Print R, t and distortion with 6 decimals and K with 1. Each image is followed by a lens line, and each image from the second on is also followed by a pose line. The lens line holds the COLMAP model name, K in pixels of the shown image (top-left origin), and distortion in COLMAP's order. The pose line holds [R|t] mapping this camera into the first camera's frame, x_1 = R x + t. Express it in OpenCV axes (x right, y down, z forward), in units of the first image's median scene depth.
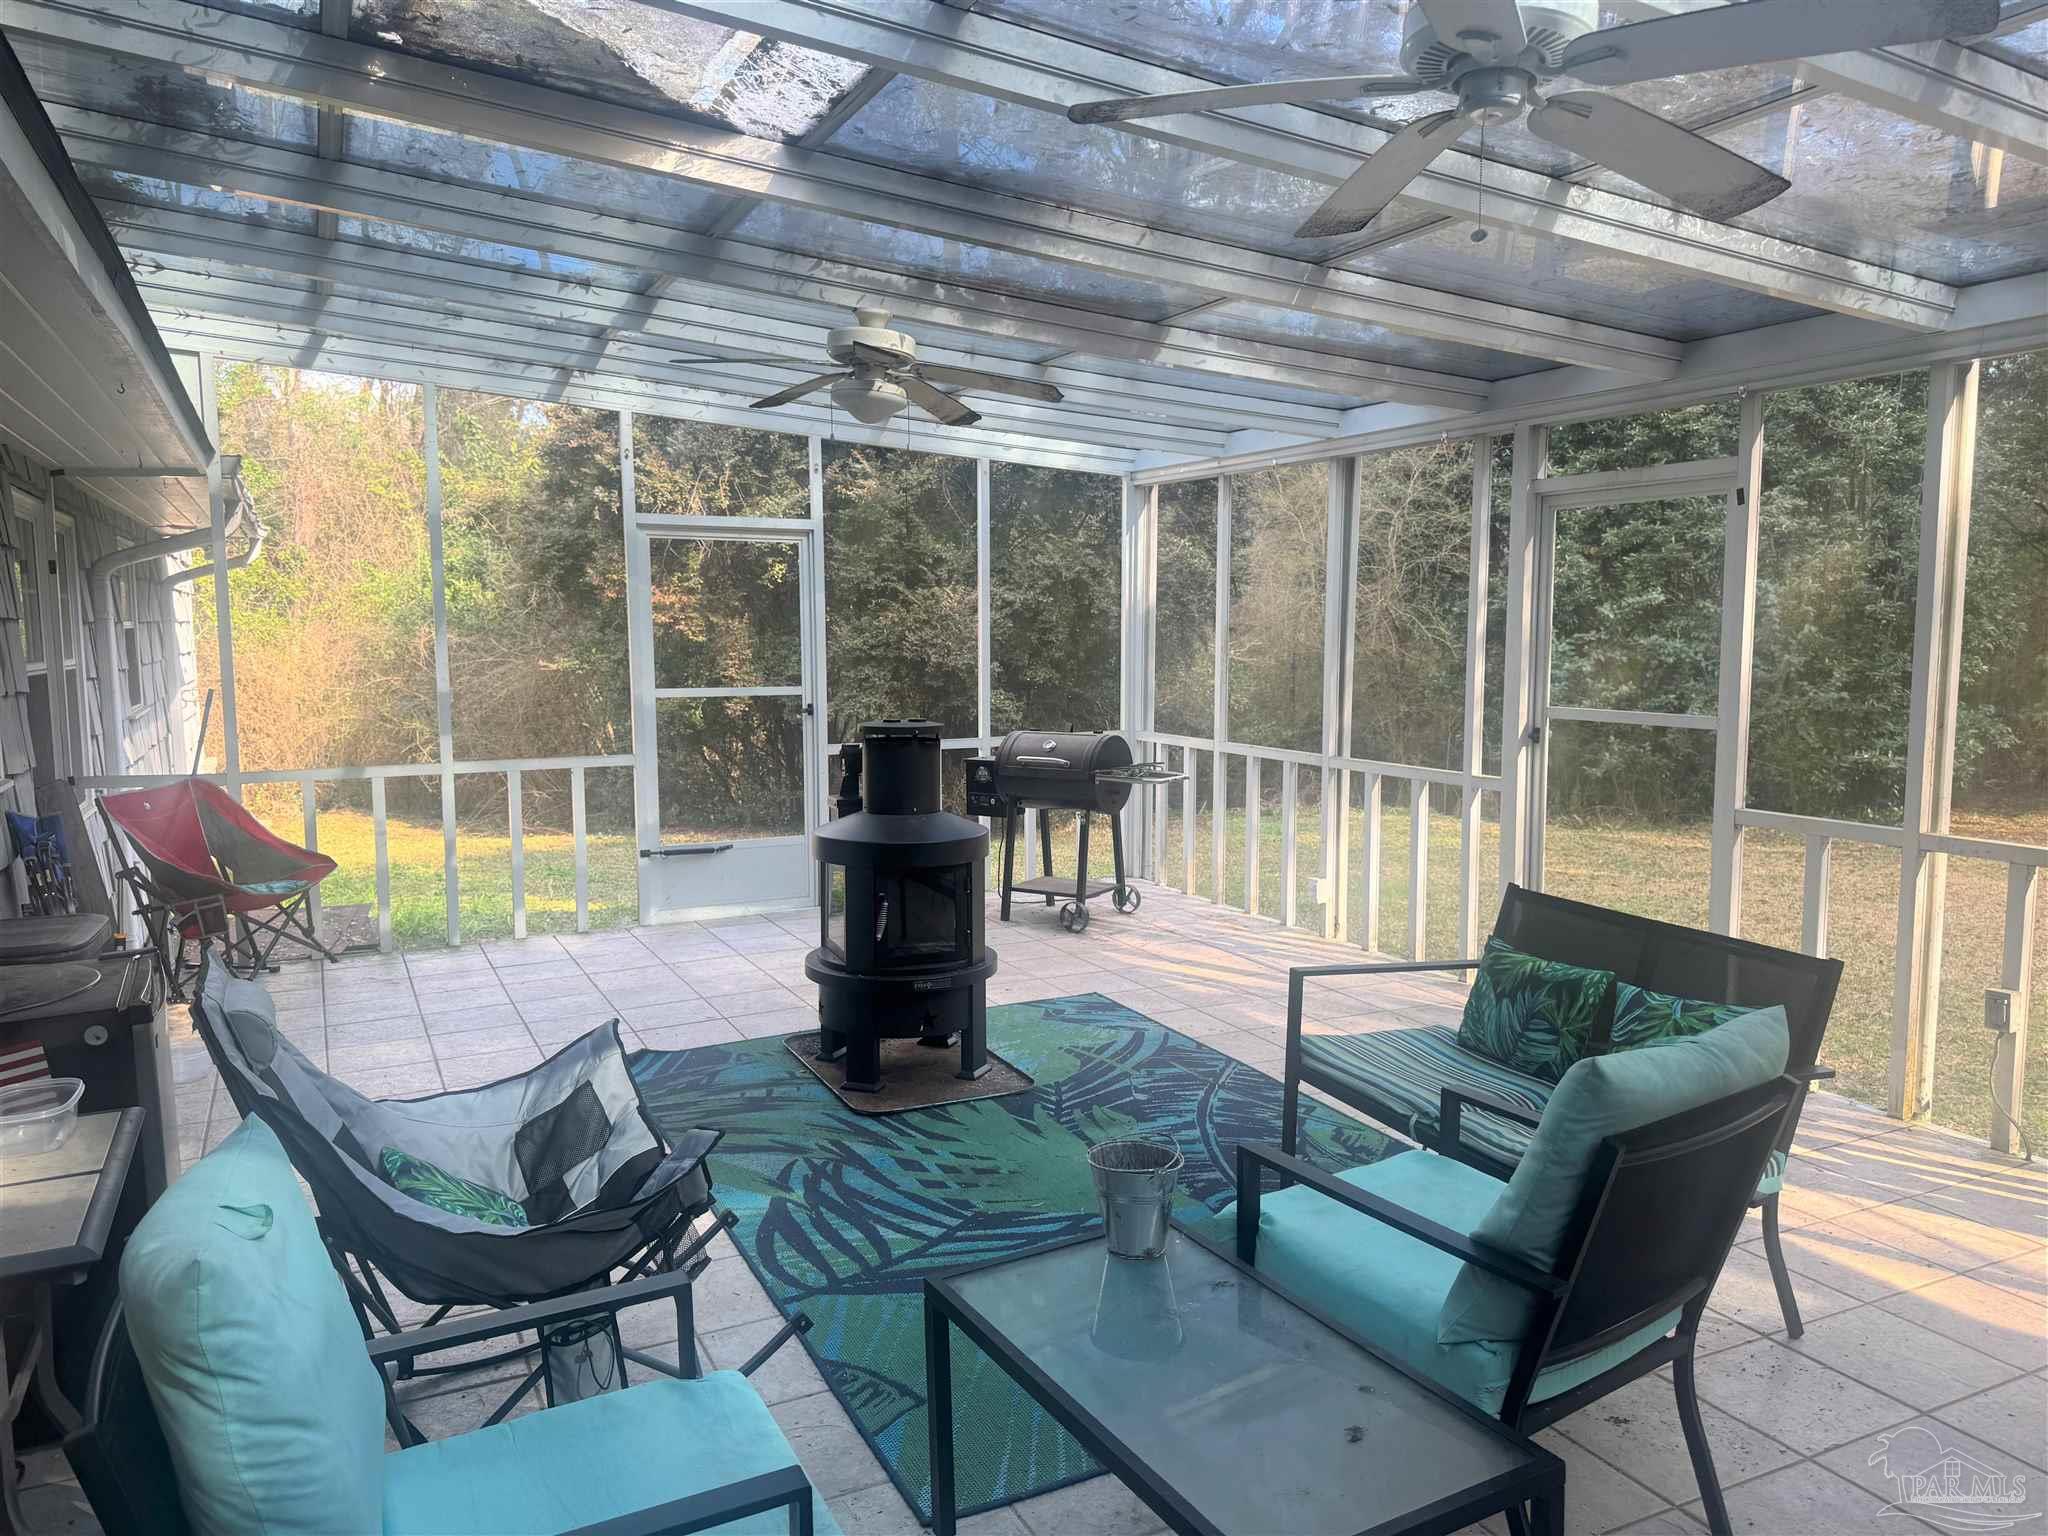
lens RADIAL K [[1435.9, 0, 1015.4], [0, 1435.9, 785.7], [0, 0, 1]] dist [0.140166, -0.188254]
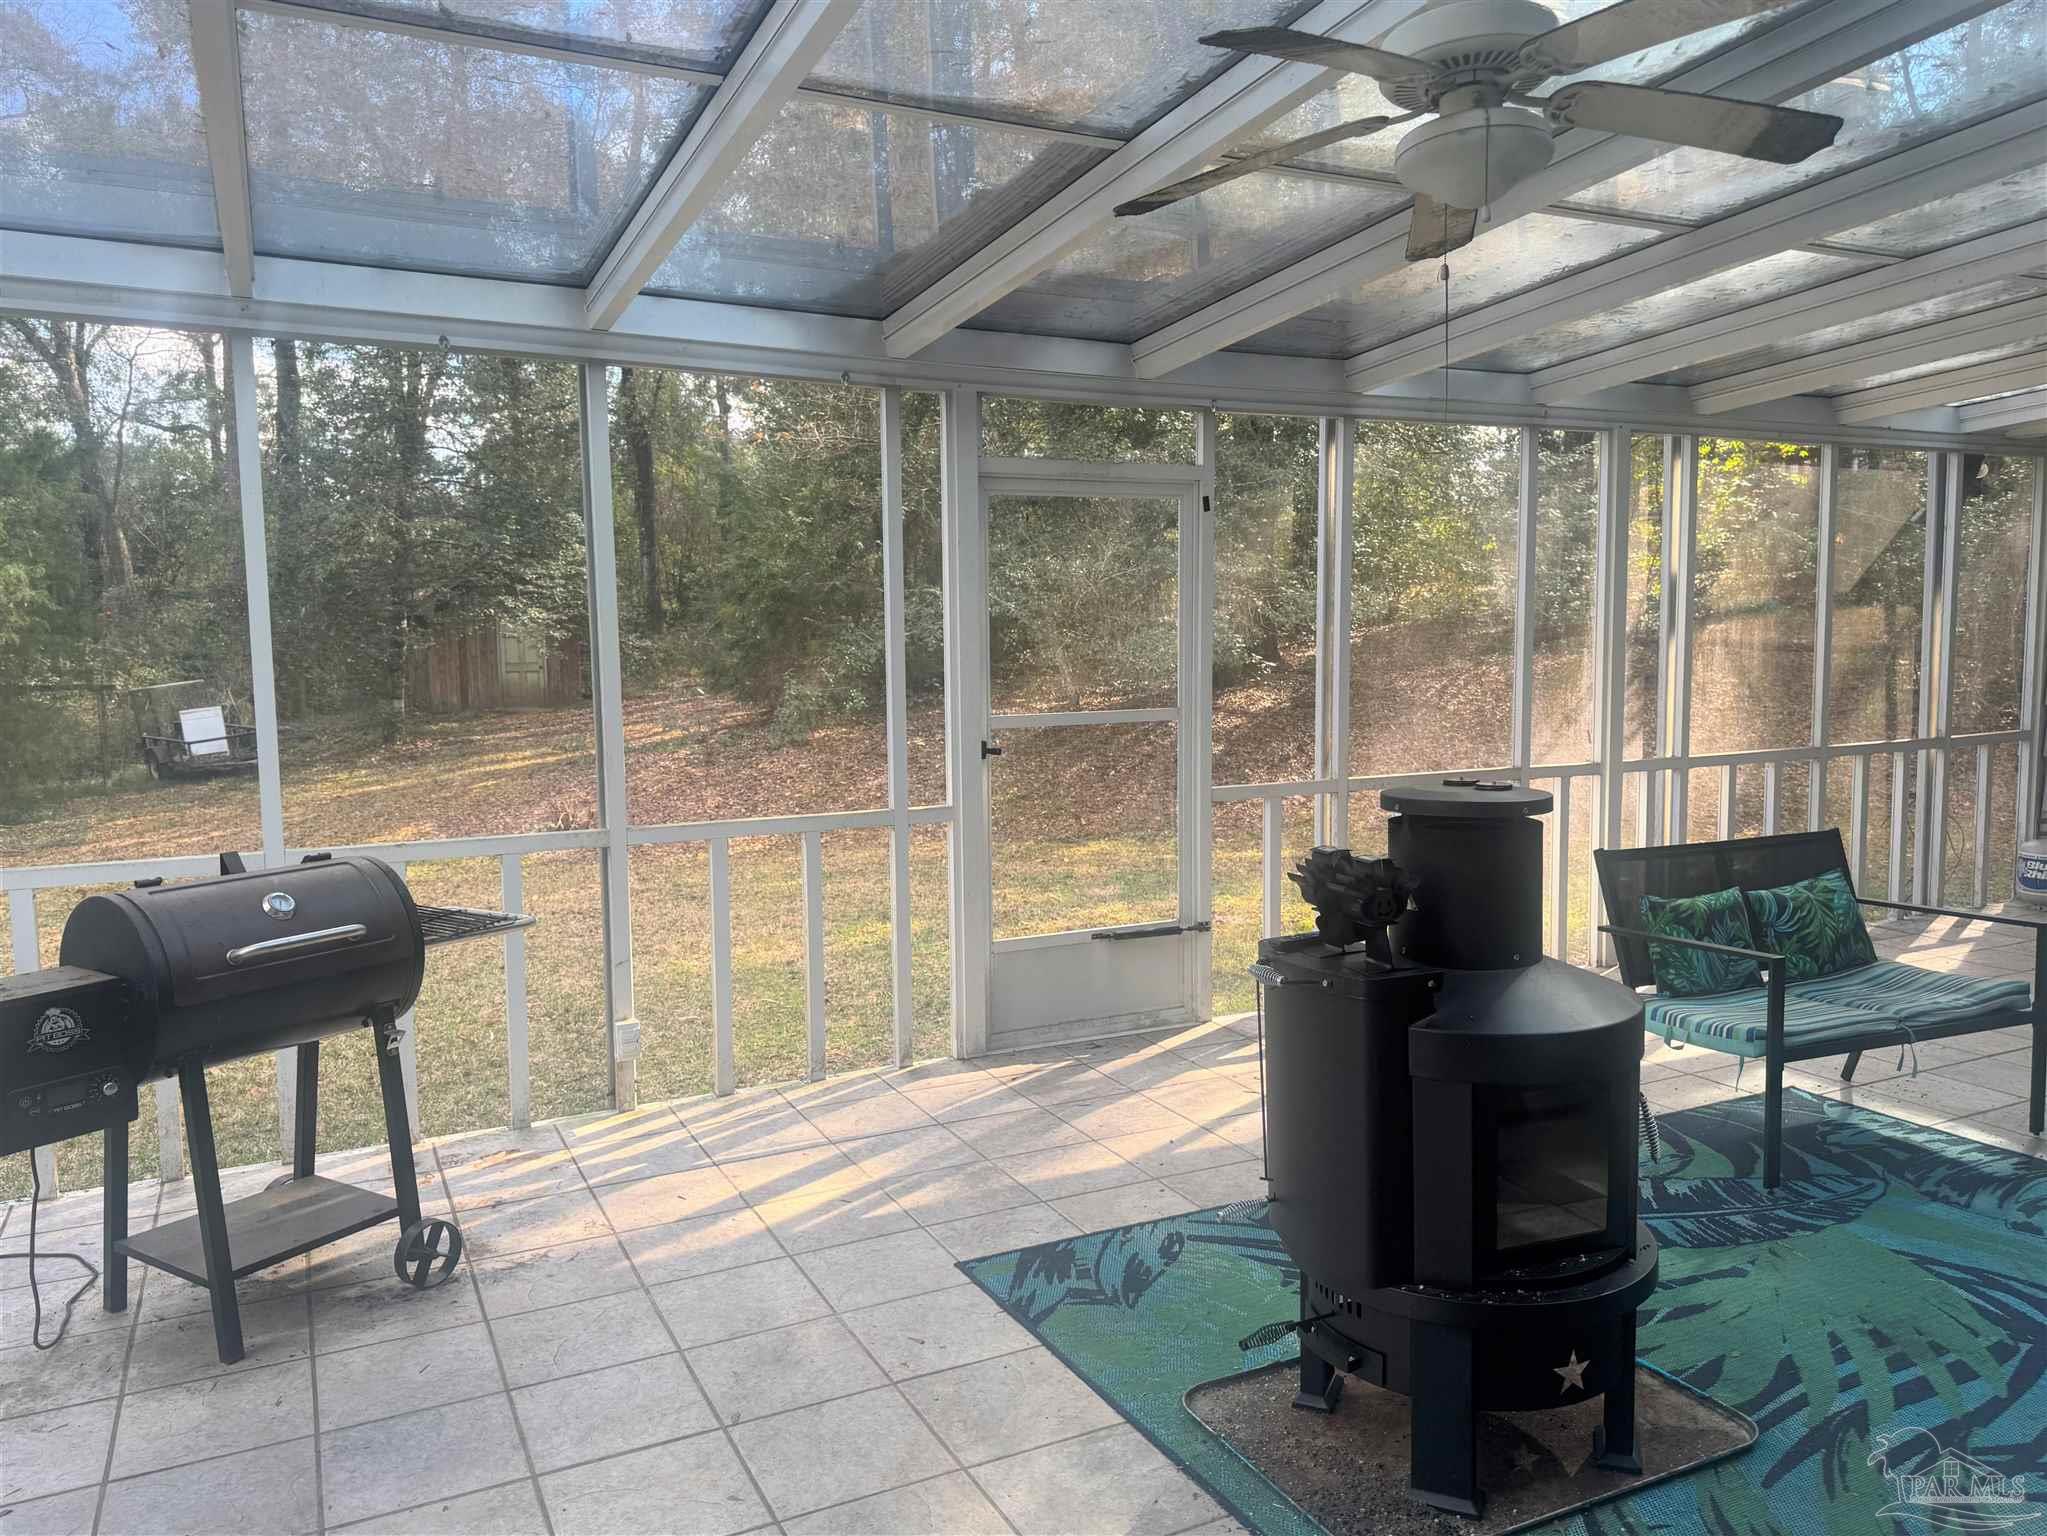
lens RADIAL K [[1492.9, 0, 1007.1], [0, 1492.9, 747.3], [0, 0, 1]] dist [0.140790, -0.223354]
pose [[-0.006799, -0.083441, 0.996490, -0.592445], [0.124637, 0.988671, 0.083636, -0.119286], [-0.992179, 0.124769, 0.003678, 1.081387]]
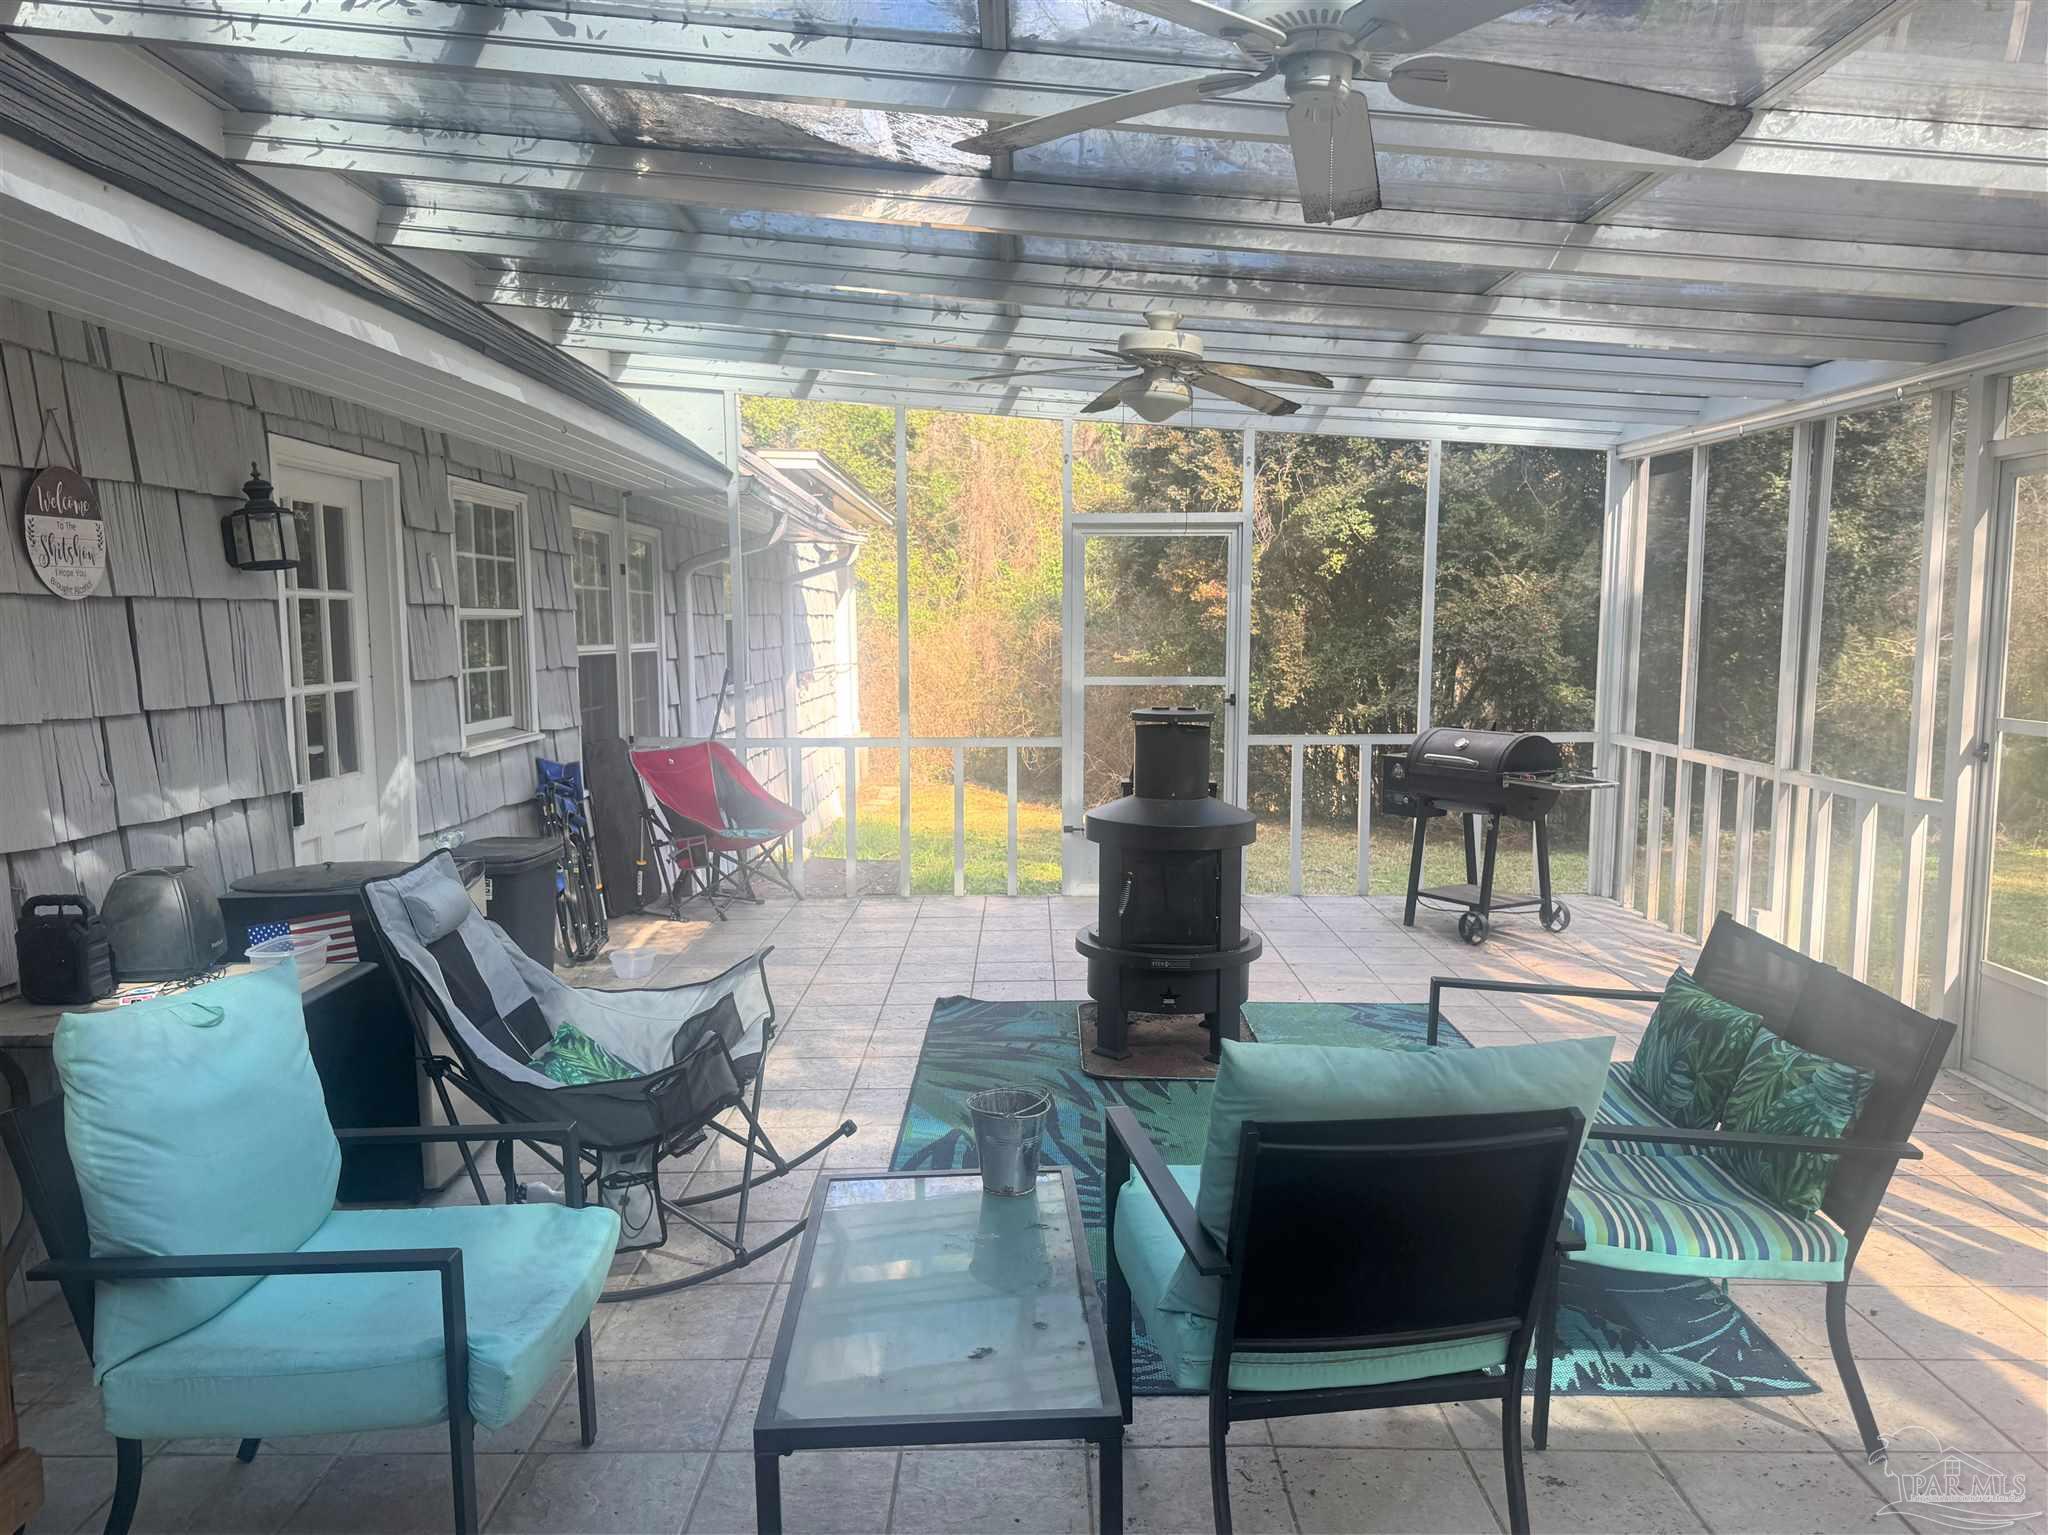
lens RADIAL K [[1472.8, 0, 1035.5], [0, 1472.8, 792.5], [0, 0, 1]] dist [0.193809, -0.280199]
pose [[0.899224, 0.055892, -0.433904, 0.274574], [-0.053152, 0.998416, 0.018455, 0.000664], [0.434248, 0.006468, 0.900770, -0.001630]]
